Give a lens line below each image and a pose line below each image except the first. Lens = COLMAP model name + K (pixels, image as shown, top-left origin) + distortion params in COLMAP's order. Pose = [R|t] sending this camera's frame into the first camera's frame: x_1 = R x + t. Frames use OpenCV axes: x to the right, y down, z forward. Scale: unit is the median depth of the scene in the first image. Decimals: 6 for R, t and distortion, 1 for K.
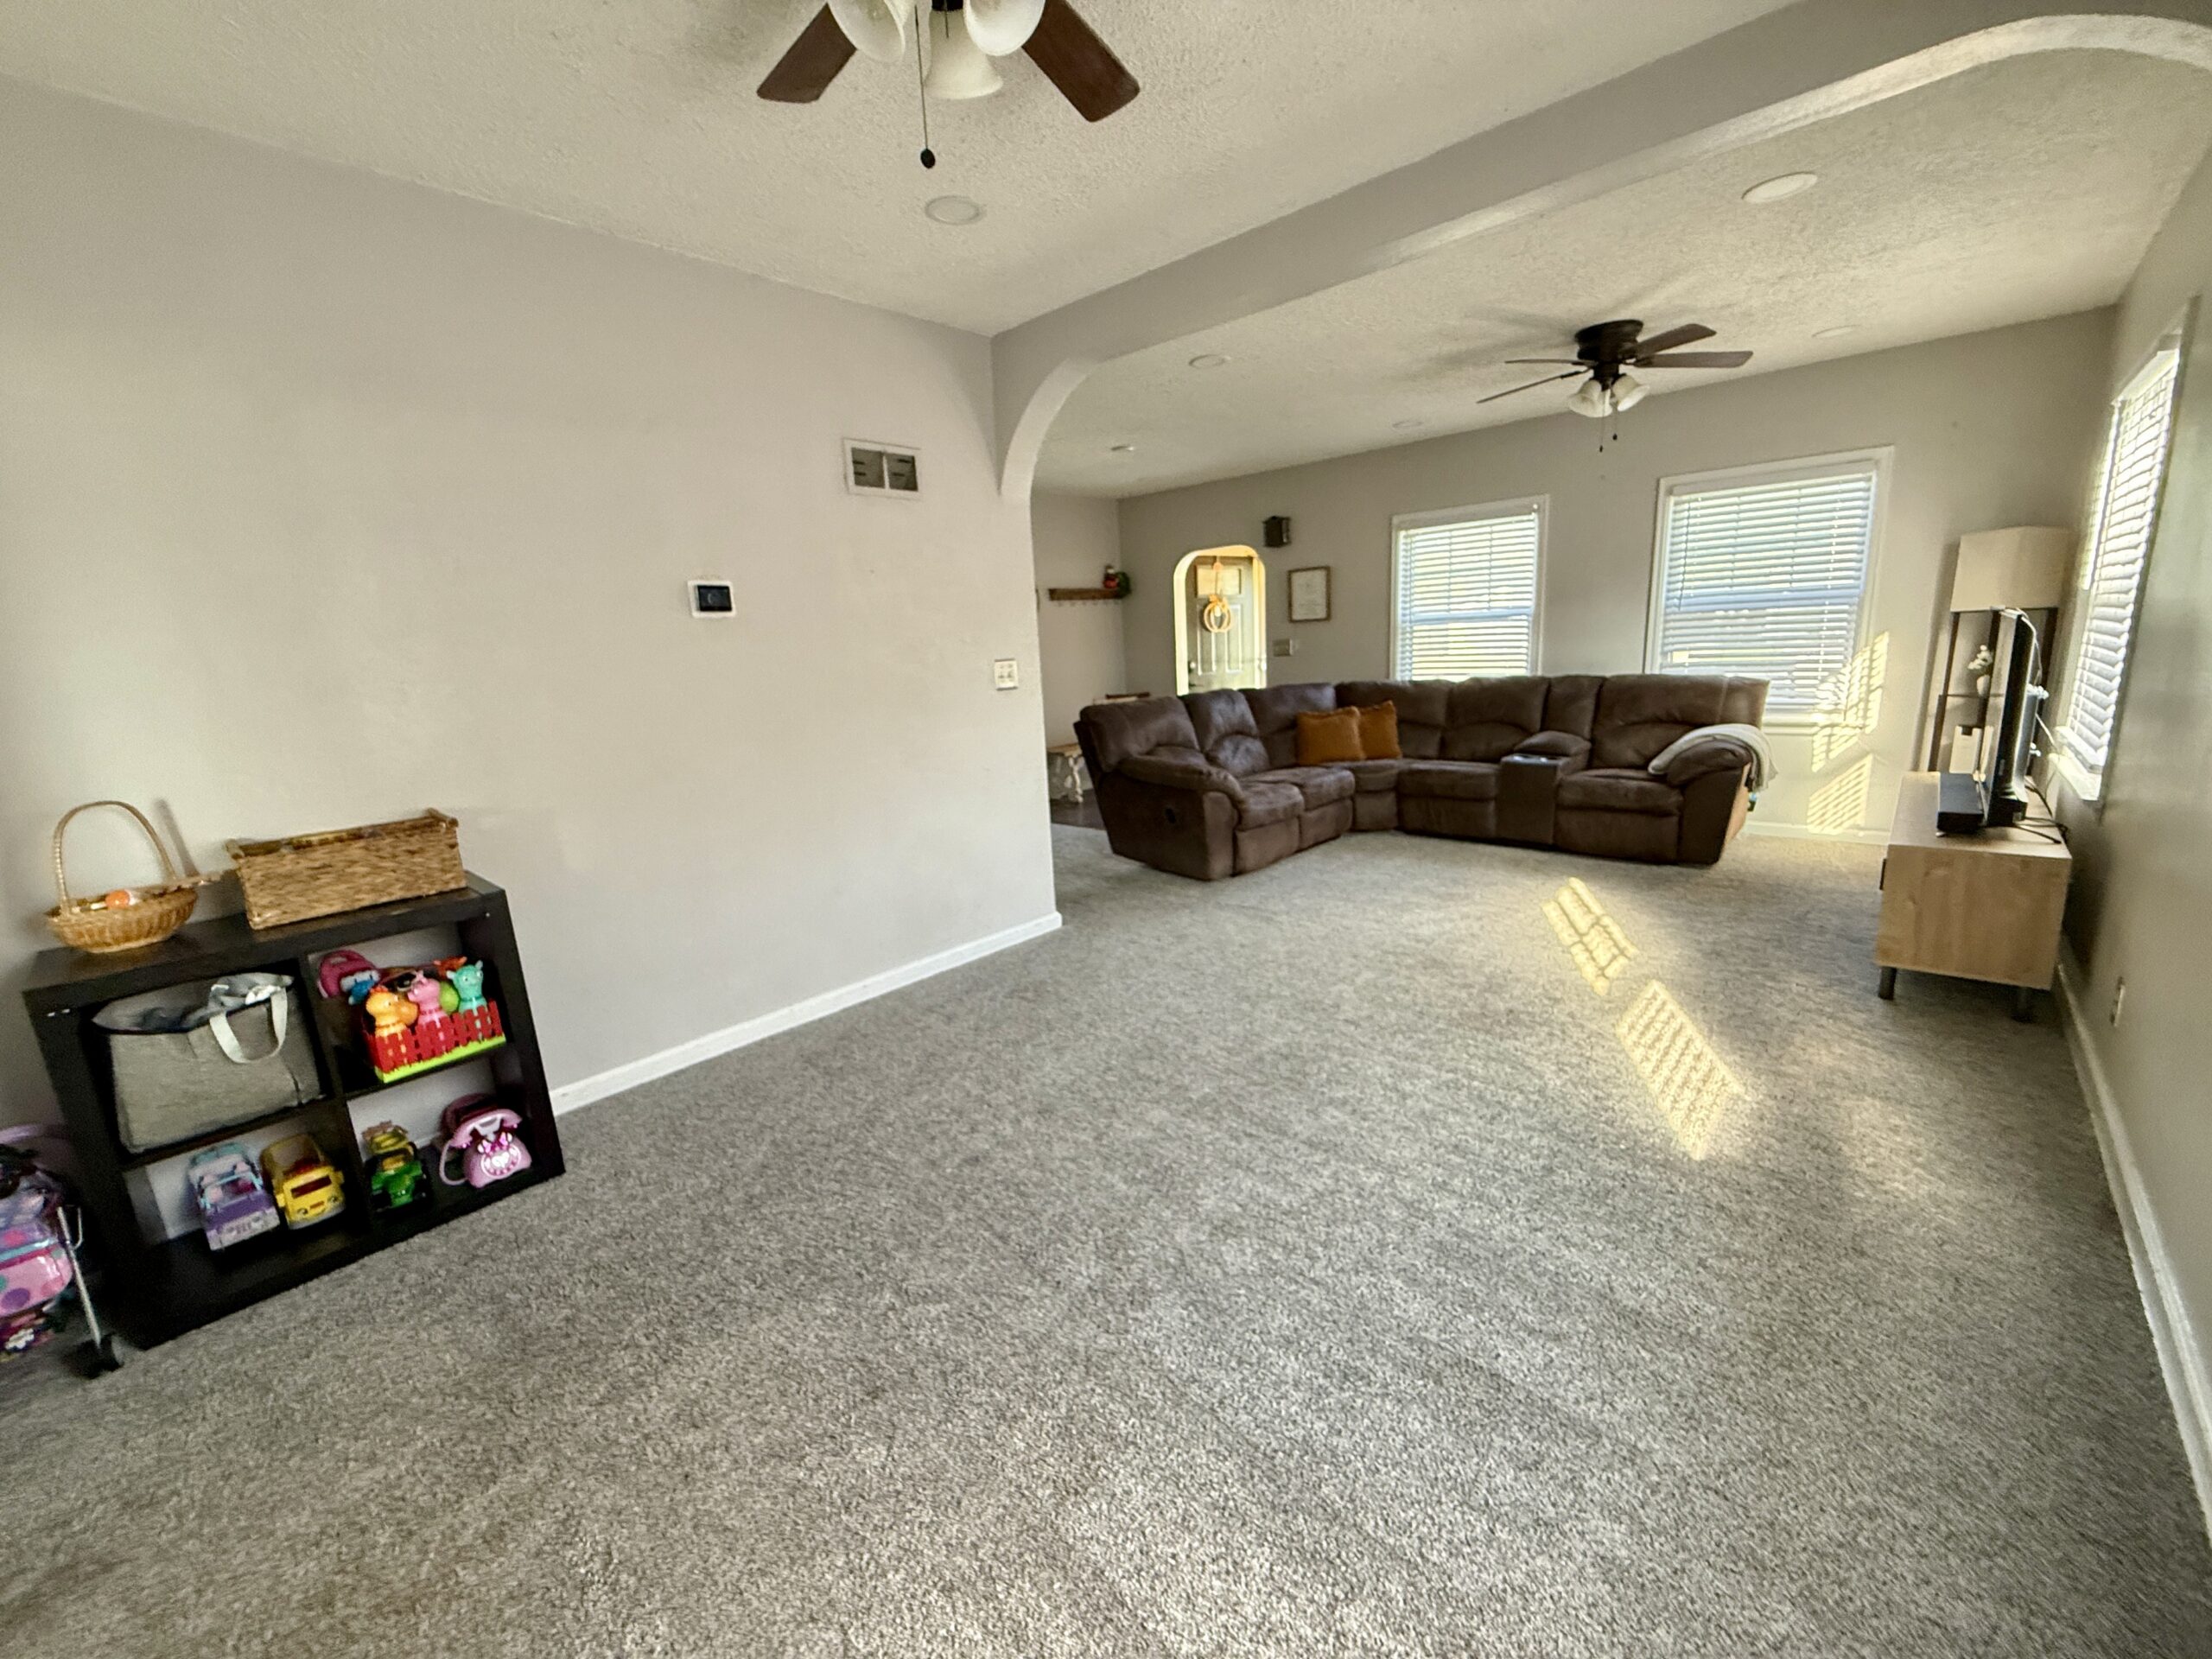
lens RADIAL K [[879.5, 0, 1106.0], [0, 879.5, 829.5], [0, 0, 1]] dist [0.000443, 0.000468]
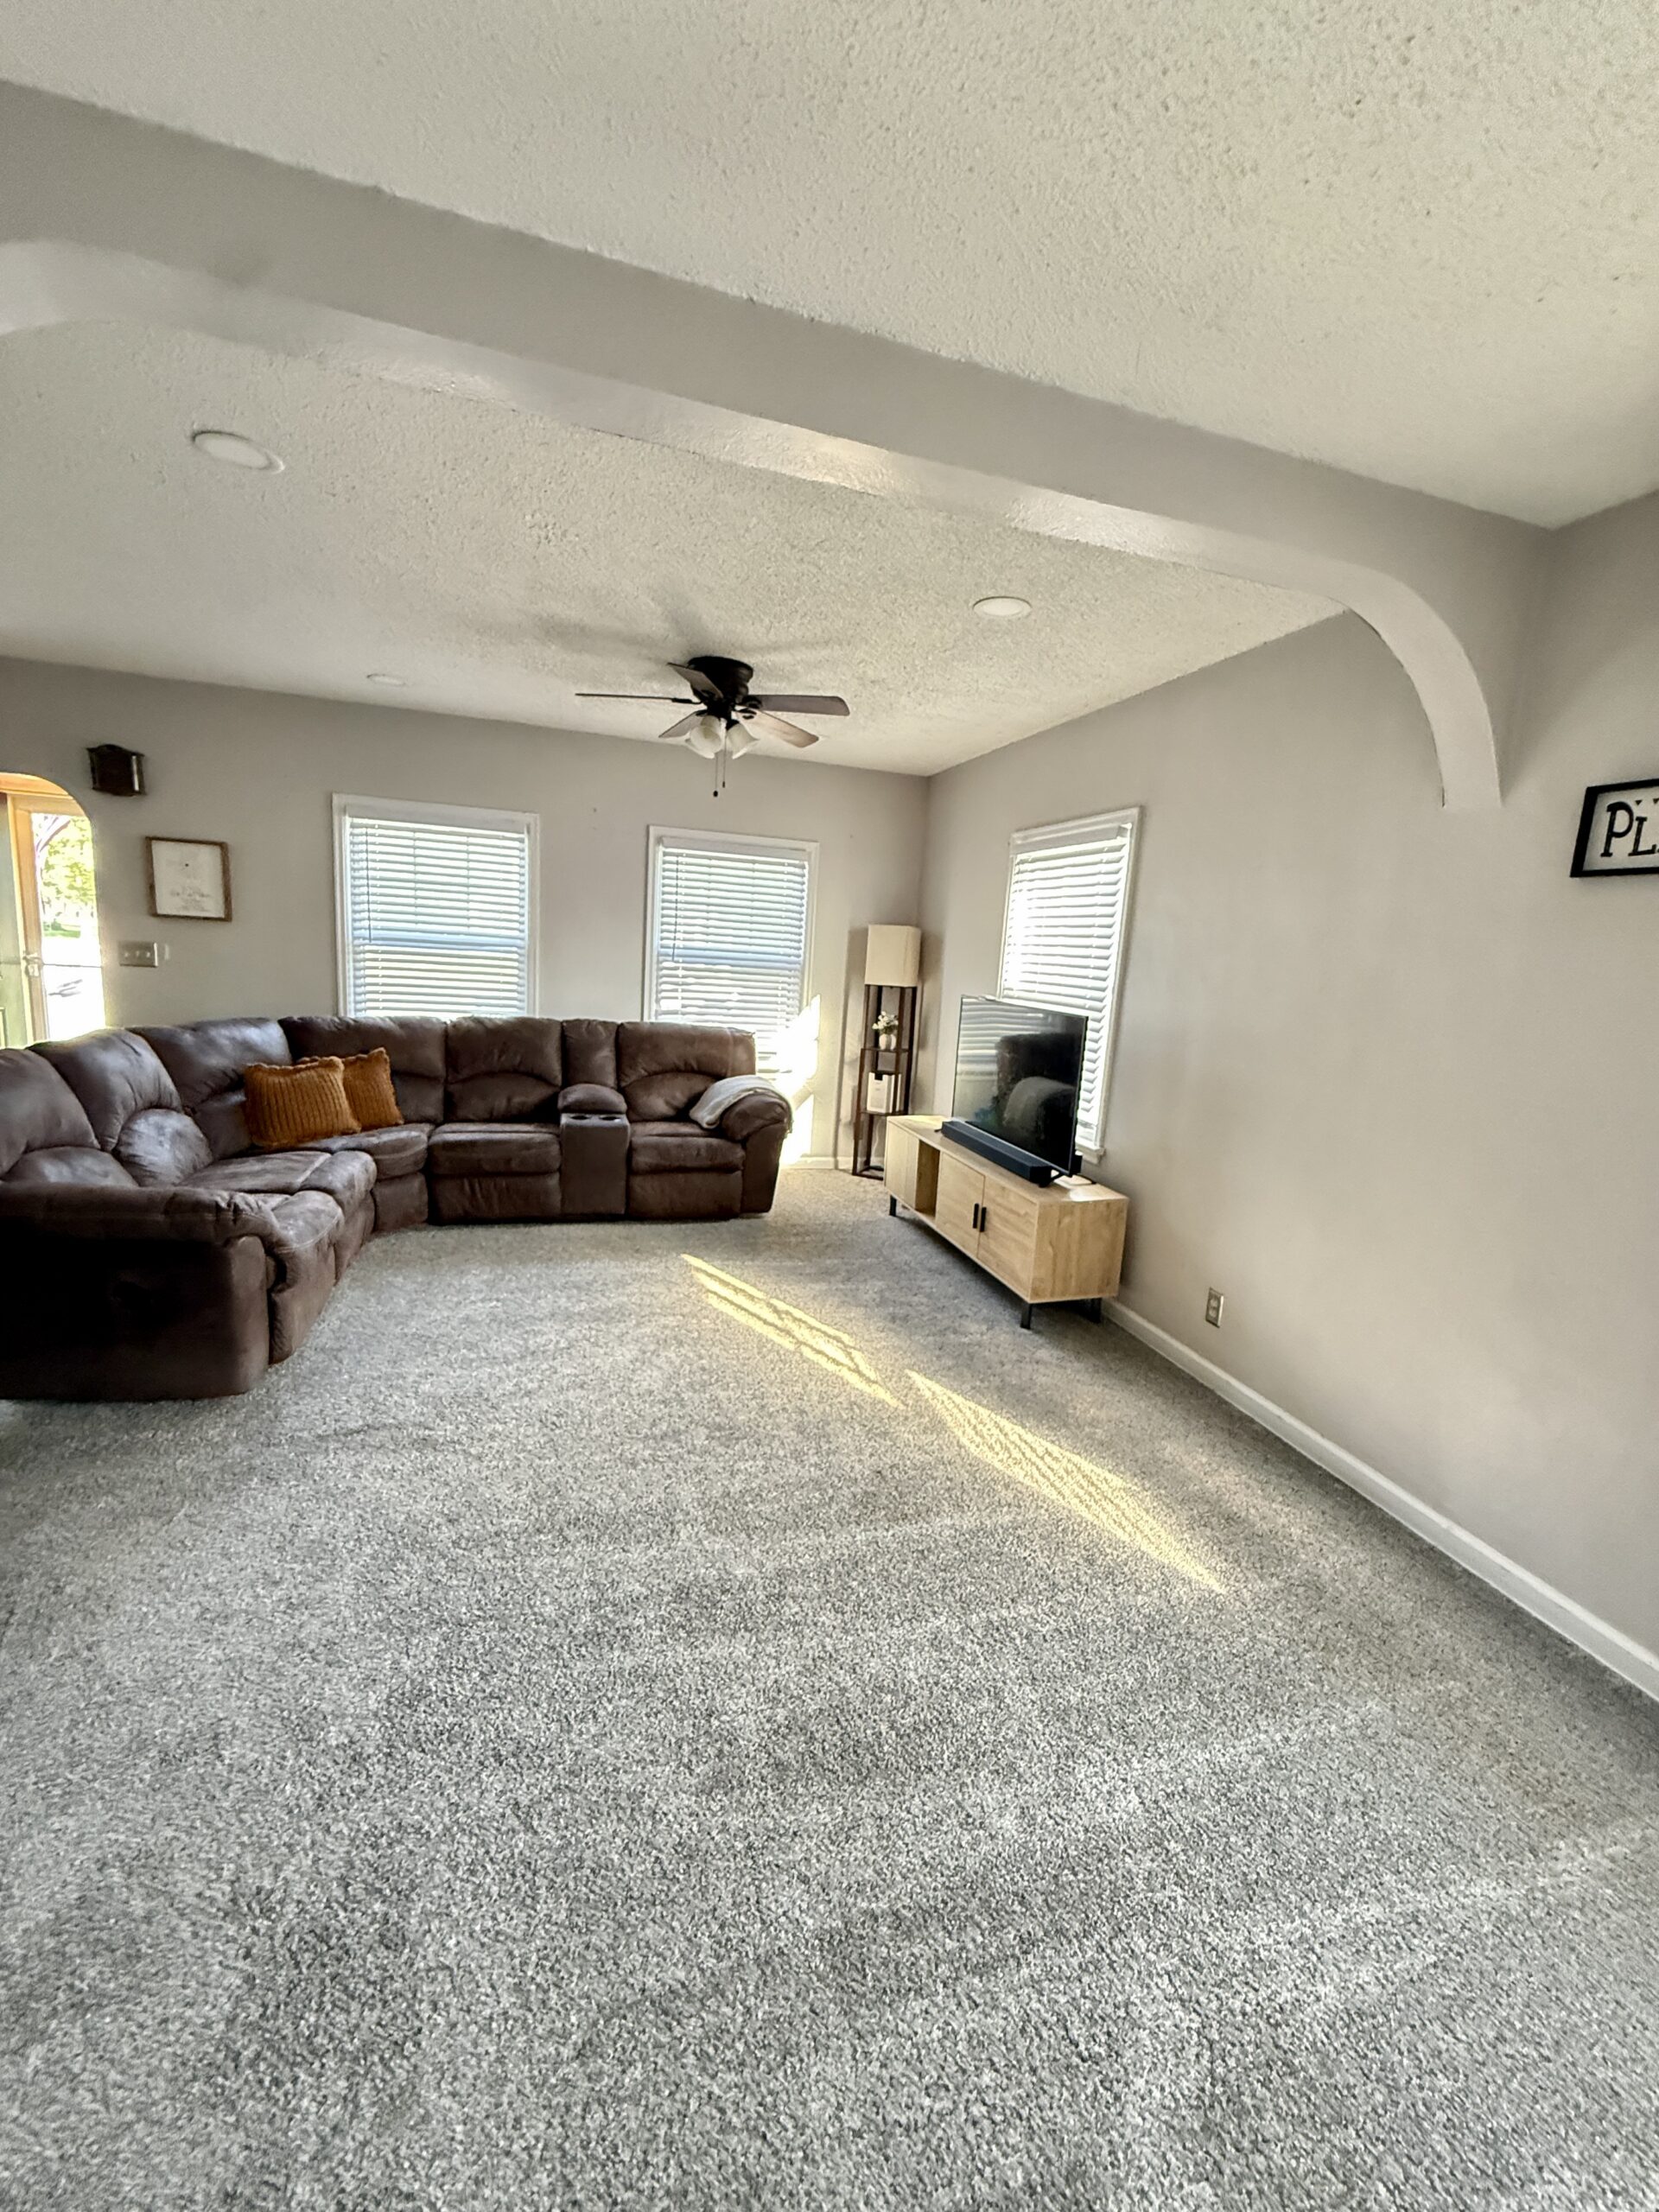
lens RADIAL K [[881.1, 0, 830.1], [0, 881.1, 1097.3], [0, 0, 1]] dist [-0.002445, 0.000275]
pose [[0.502346, -0.060500, 0.862547, -0.164275], [0.092431, 0.995591, 0.016001, -0.105702], [-0.859712, 0.071688, 0.505723, 0.398955]]
